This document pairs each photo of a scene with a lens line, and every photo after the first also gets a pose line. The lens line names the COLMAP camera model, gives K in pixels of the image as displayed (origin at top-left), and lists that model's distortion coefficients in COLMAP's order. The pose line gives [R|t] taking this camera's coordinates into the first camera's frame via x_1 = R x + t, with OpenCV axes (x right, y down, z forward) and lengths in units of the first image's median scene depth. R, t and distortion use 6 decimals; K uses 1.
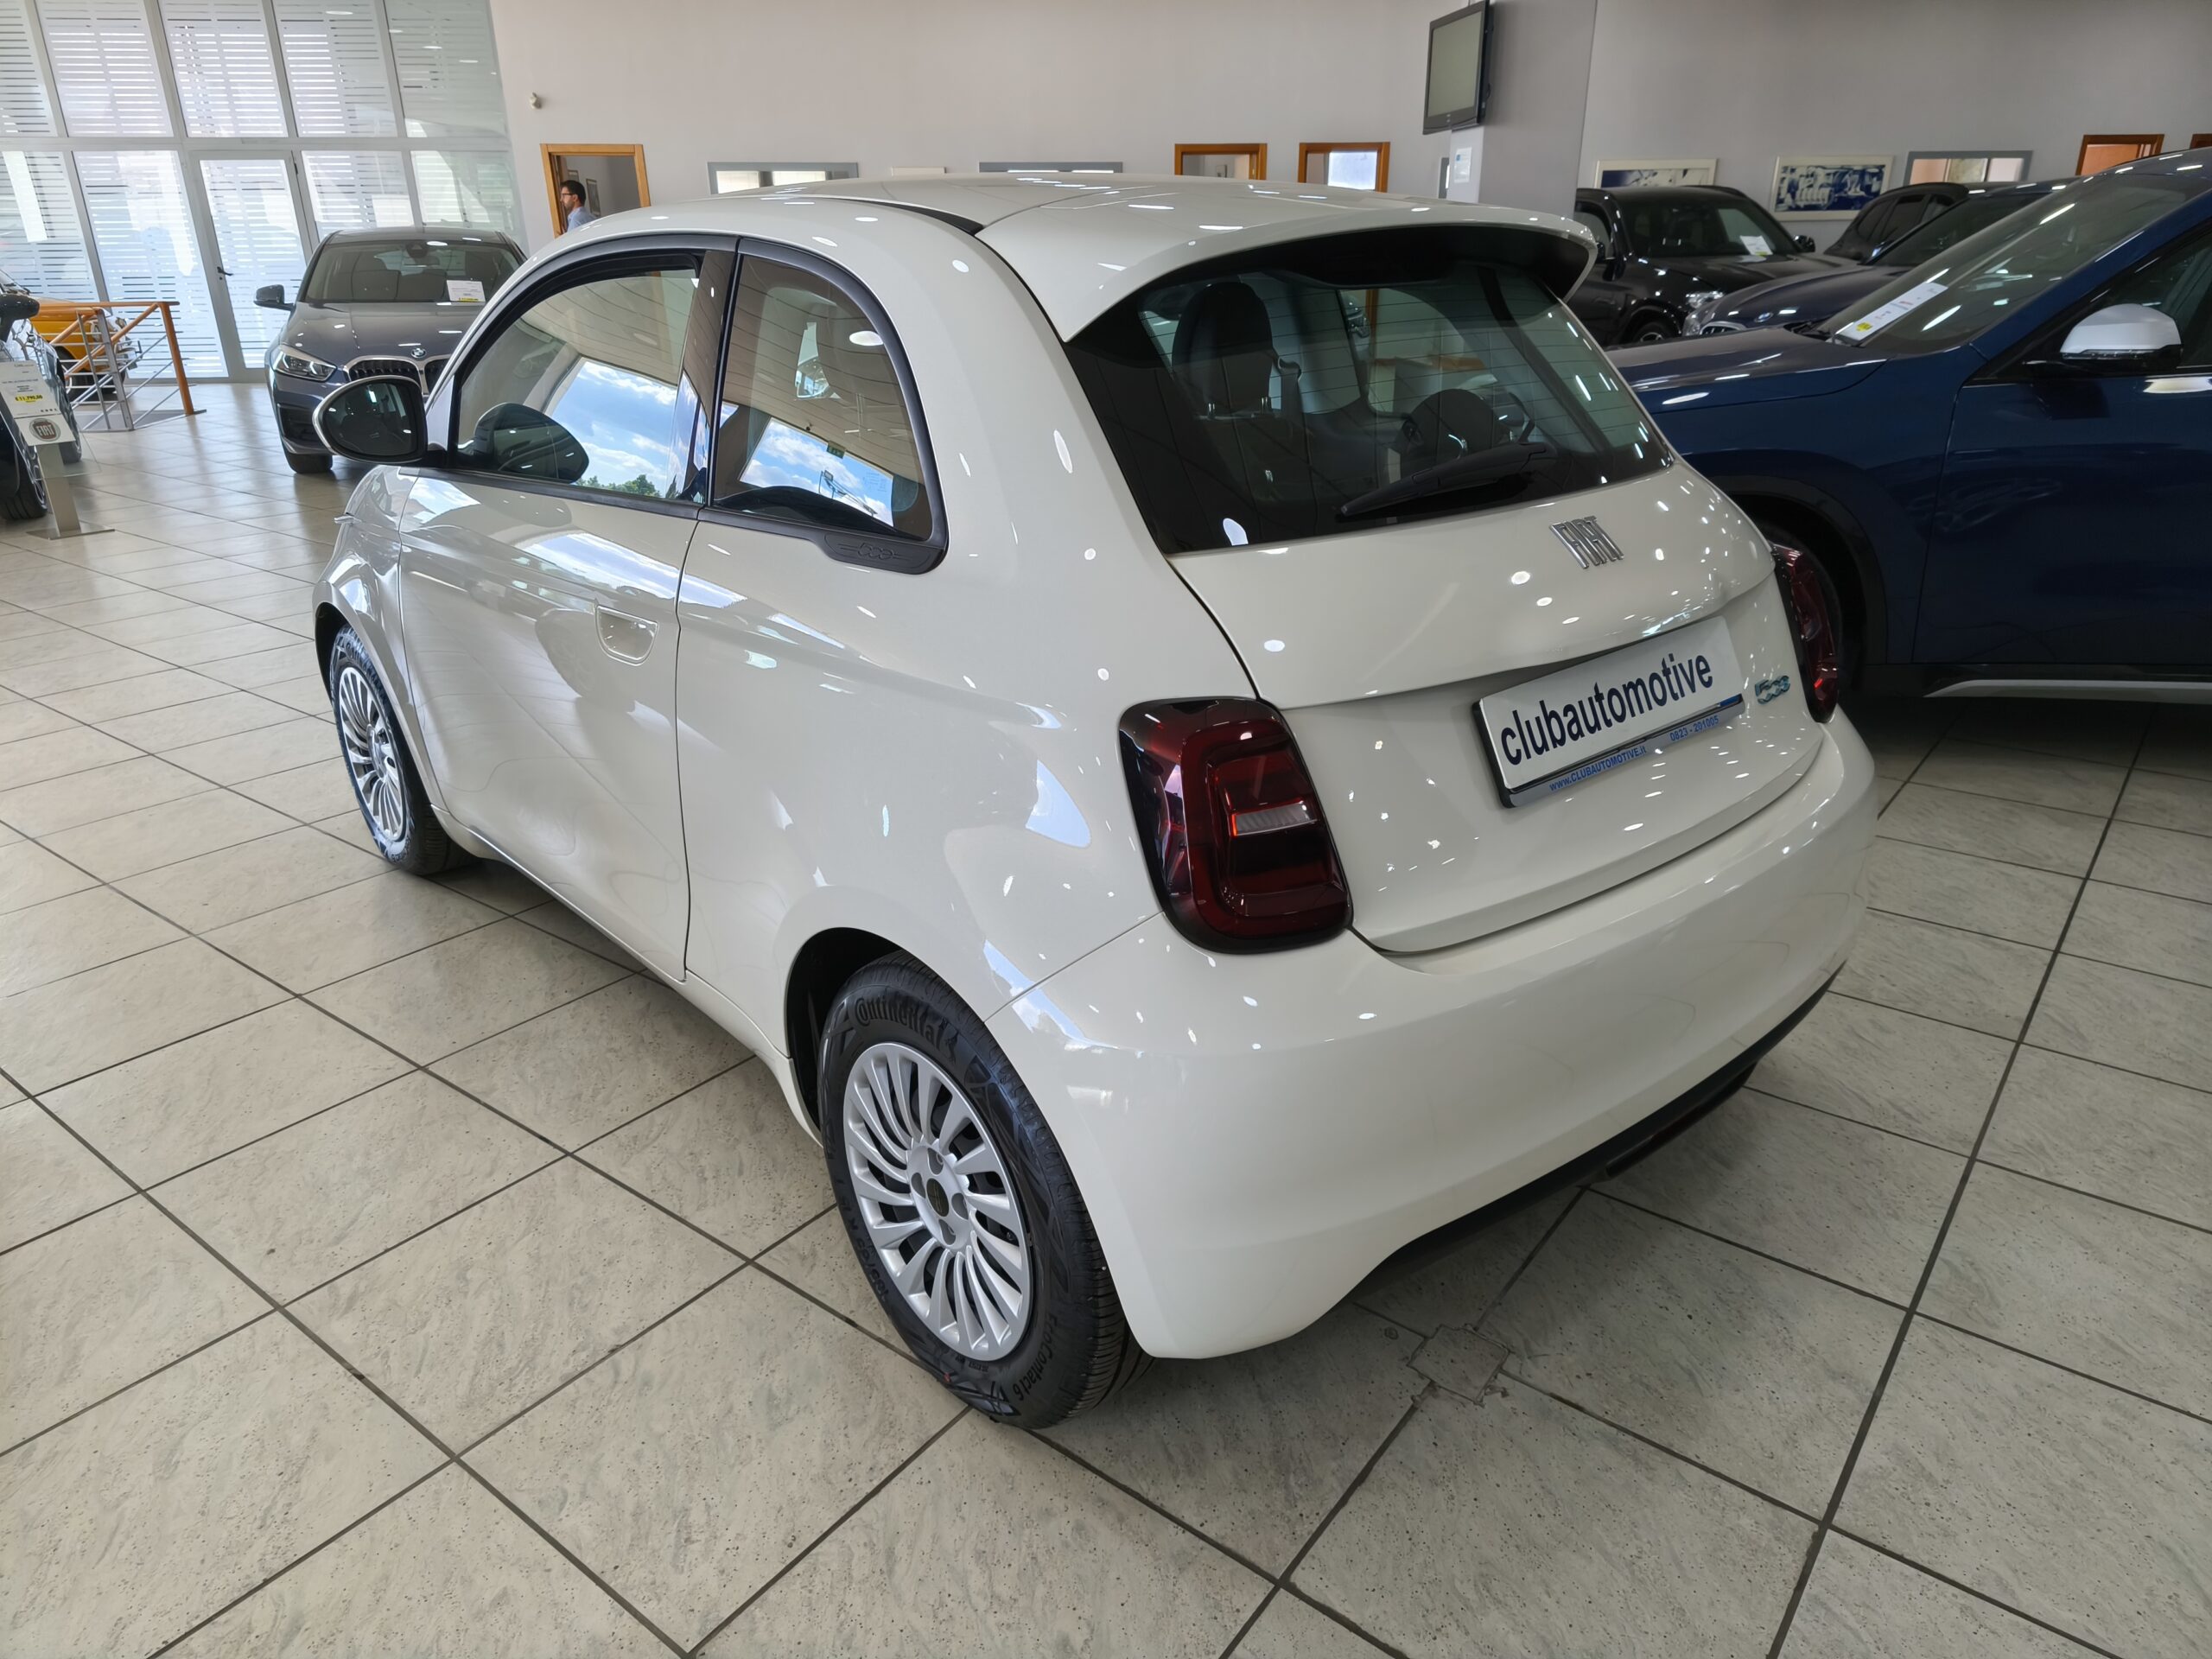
lens RADIAL K [[1448.4, 0, 1106.3], [0, 1448.4, 823.9], [0, 0, 1]] dist [0.083630, -0.069912]
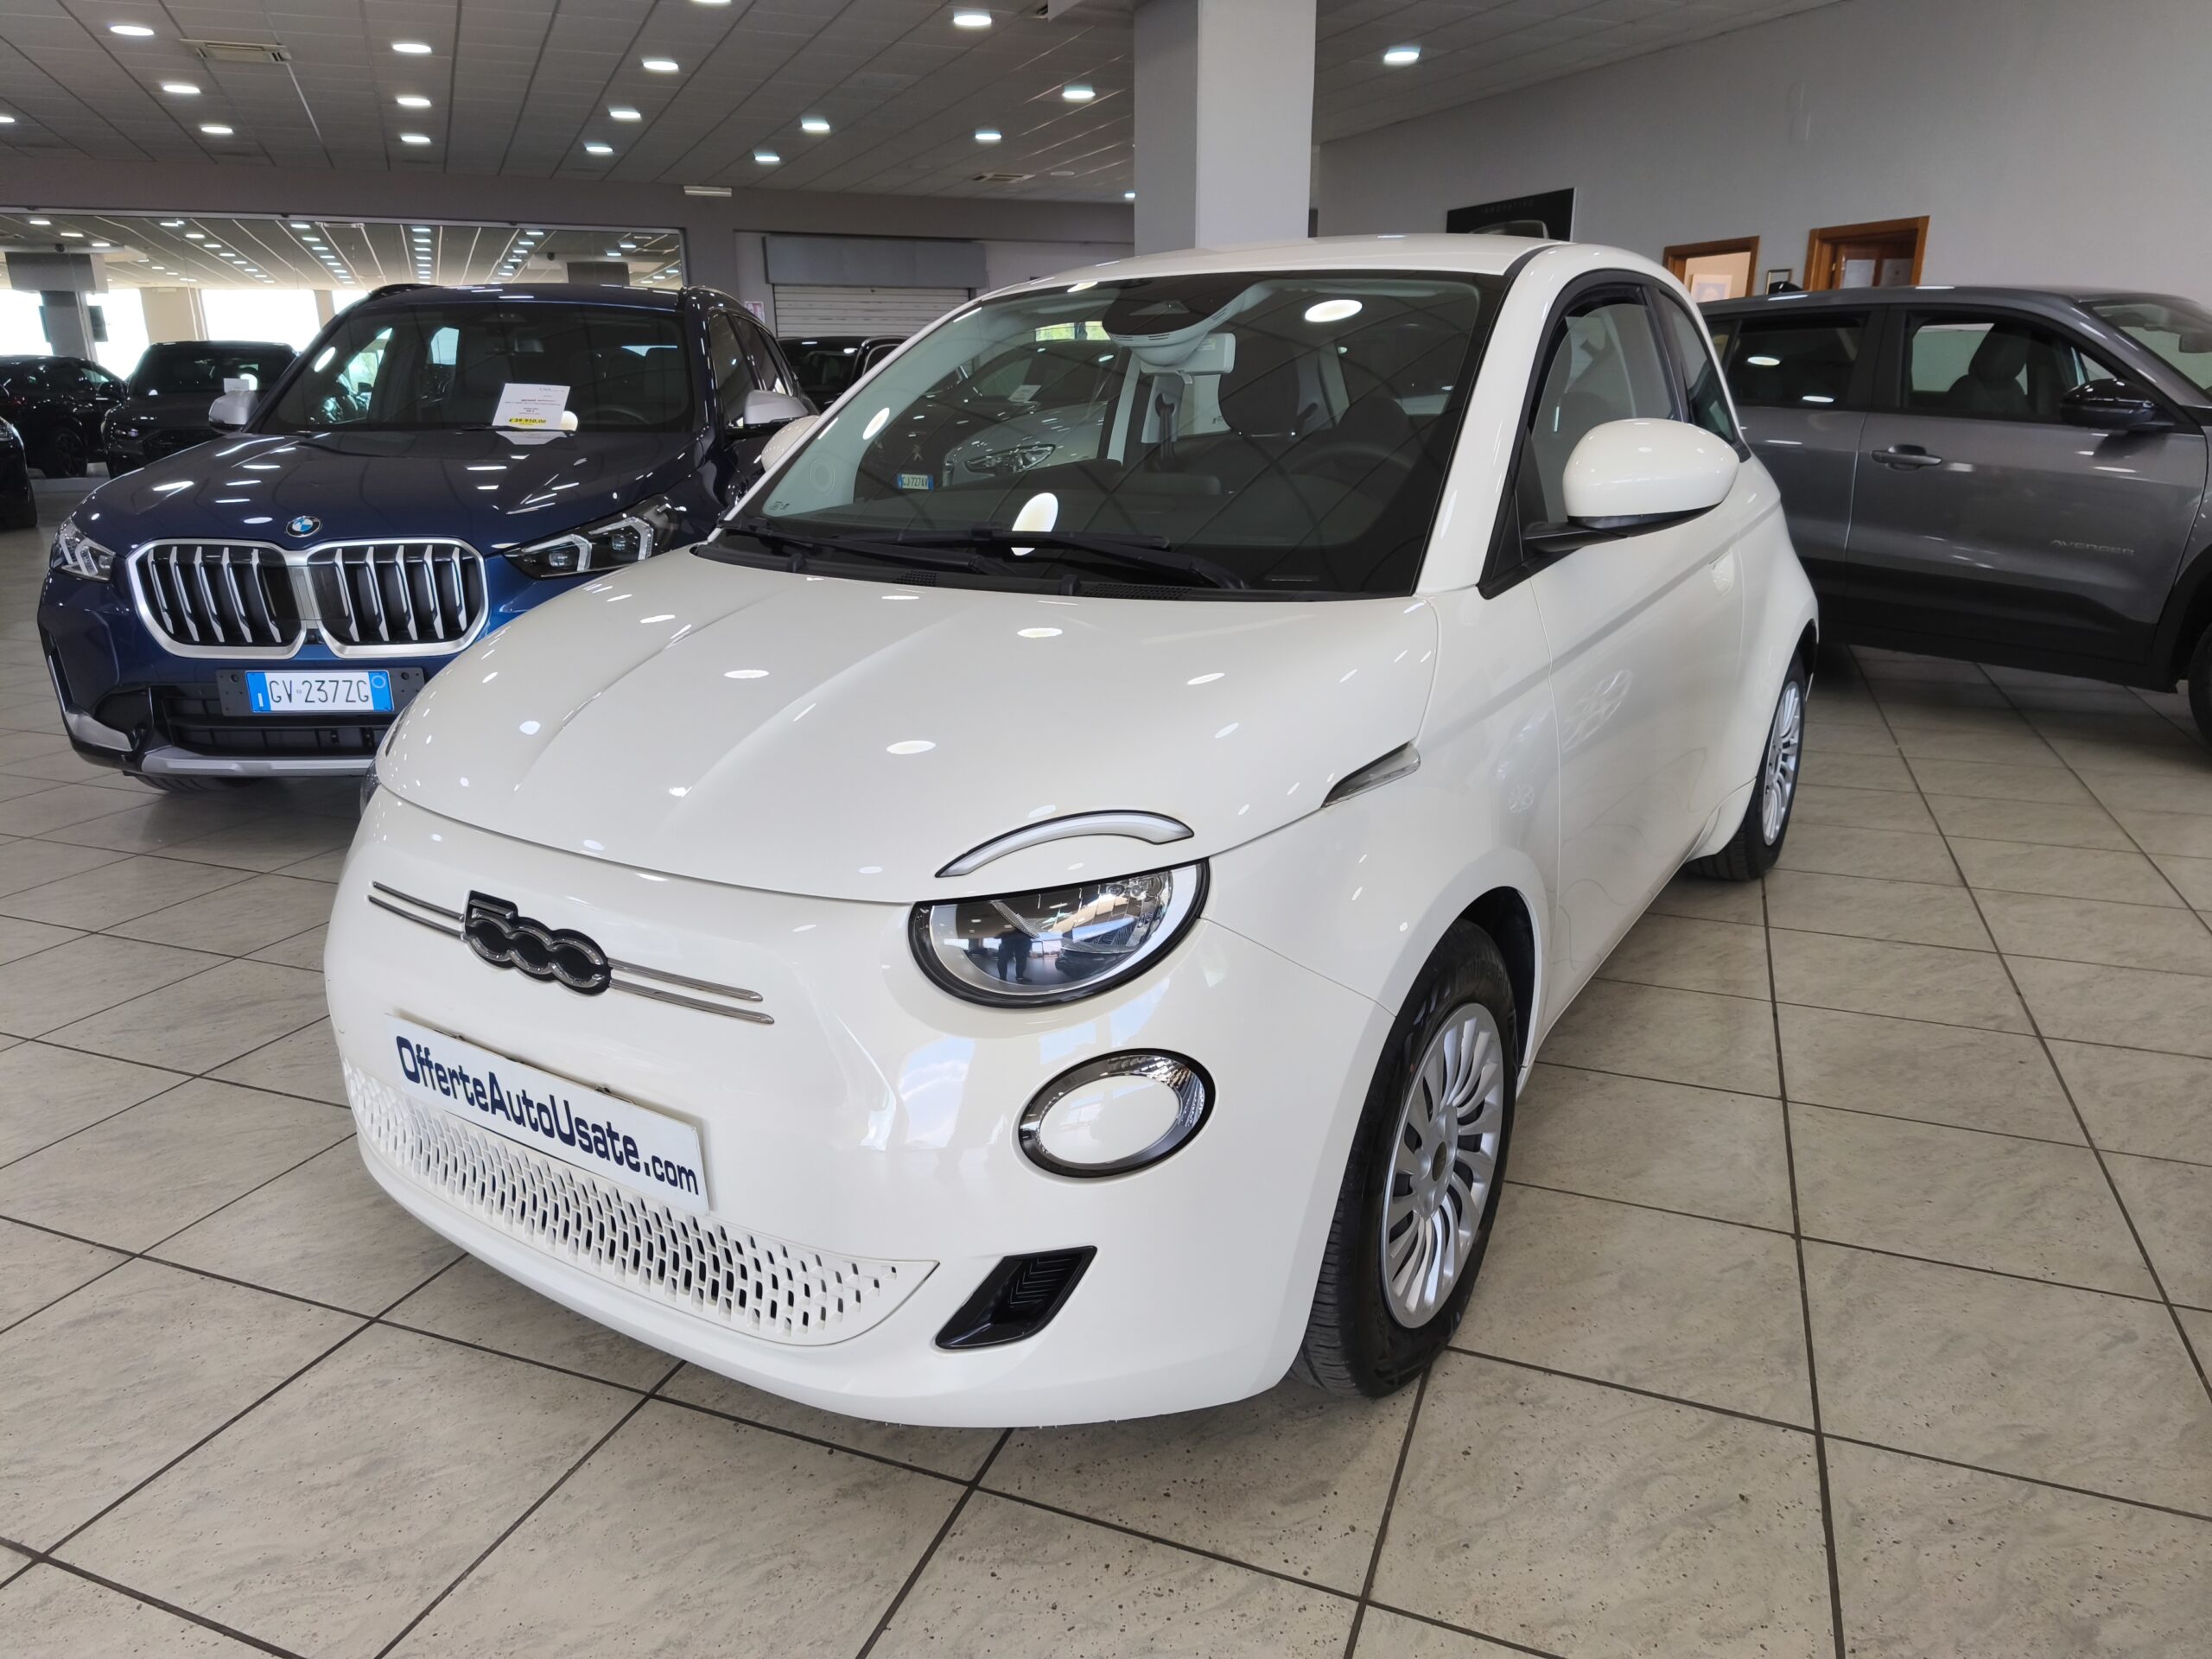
lens RADIAL K [[1470.8, 0, 1138.7], [0, 1470.8, 819.2], [0, 0, 1]] dist [0.112387, -0.098090]
pose [[-0.287904, -0.270109, 0.918777, -1.566085], [0.371754, 0.852640, 0.367157, -0.666866], [-0.882559, 0.447265, -0.145065, 1.872585]]
